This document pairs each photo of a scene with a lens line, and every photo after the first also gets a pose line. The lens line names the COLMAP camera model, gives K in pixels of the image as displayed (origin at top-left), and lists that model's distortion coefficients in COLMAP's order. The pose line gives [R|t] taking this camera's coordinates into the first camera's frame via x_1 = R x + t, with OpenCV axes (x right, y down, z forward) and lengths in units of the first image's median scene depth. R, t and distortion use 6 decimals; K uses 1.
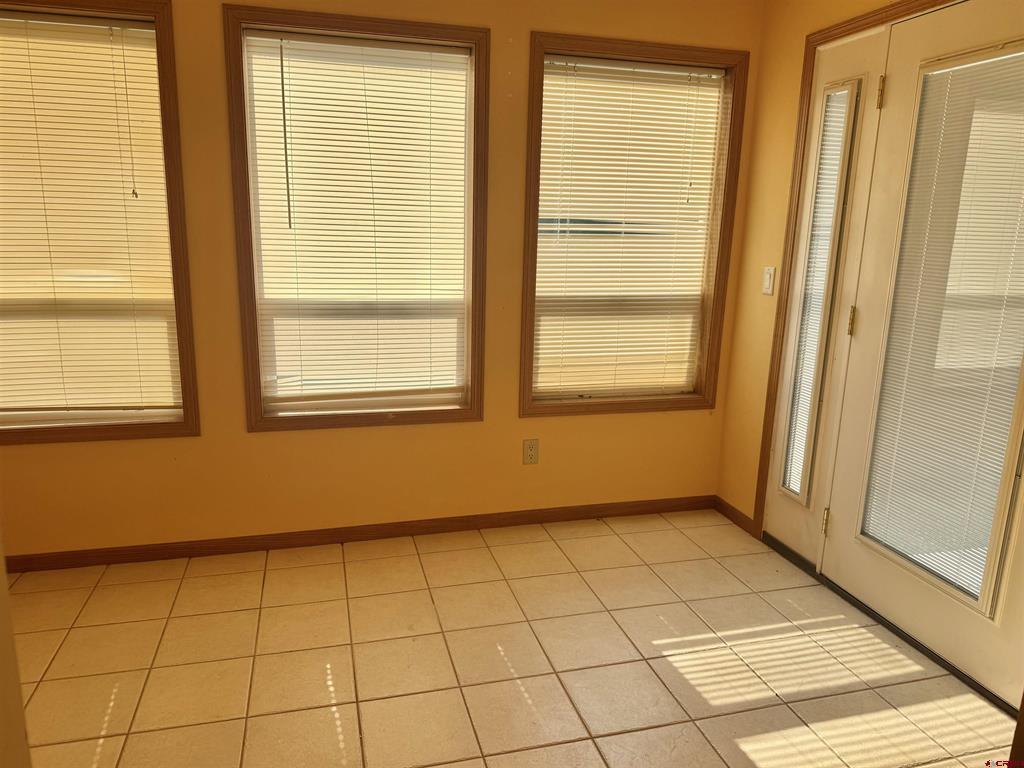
lens RADIAL K [[716.5, 0, 505.1], [0, 716.5, 387.2], [0, 0, 1]] dist [0.096230, -0.131151]
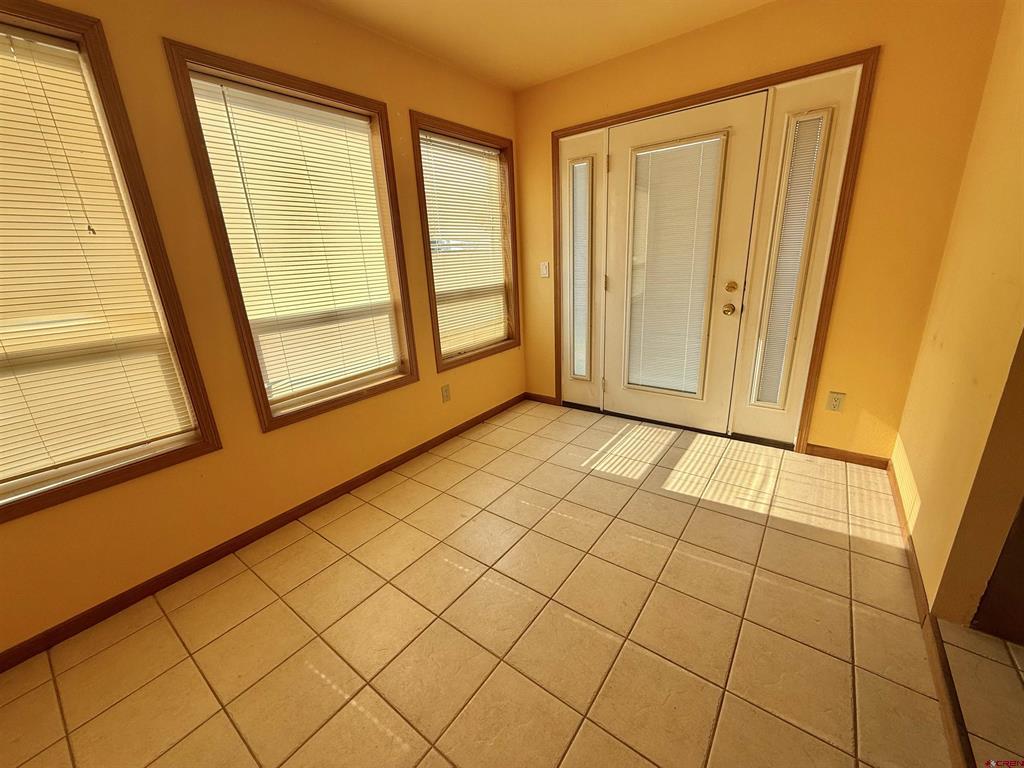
lens RADIAL K [[407.4, 0, 510.2], [0, 407.4, 385.2], [0, 0, 1]] dist [0.001284, 0.000176]
pose [[0.786866, -0.246901, 0.565582, -0.399349], [0.205315, 0.969007, 0.137369, -0.023716], [-0.581969, 0.008032, 0.813171, 0.218573]]
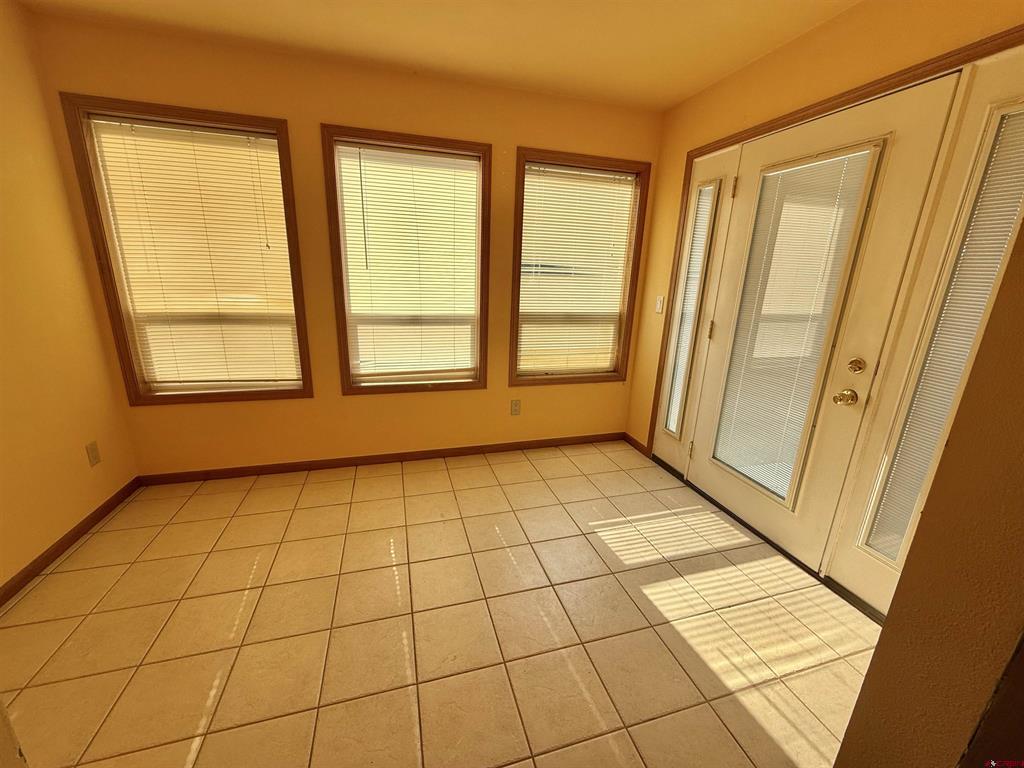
lens RADIAL K [[407.4, 0, 510.2], [0, 407.4, 385.2], [0, 0, 1]] dist [0.001284, 0.000176]
pose [[0.999703, 0.003698, 0.024086, 0.000205], [-0.004959, 0.998609, 0.052499, -0.011305], [-0.023859, -0.052602, 0.998330, 0.076548]]
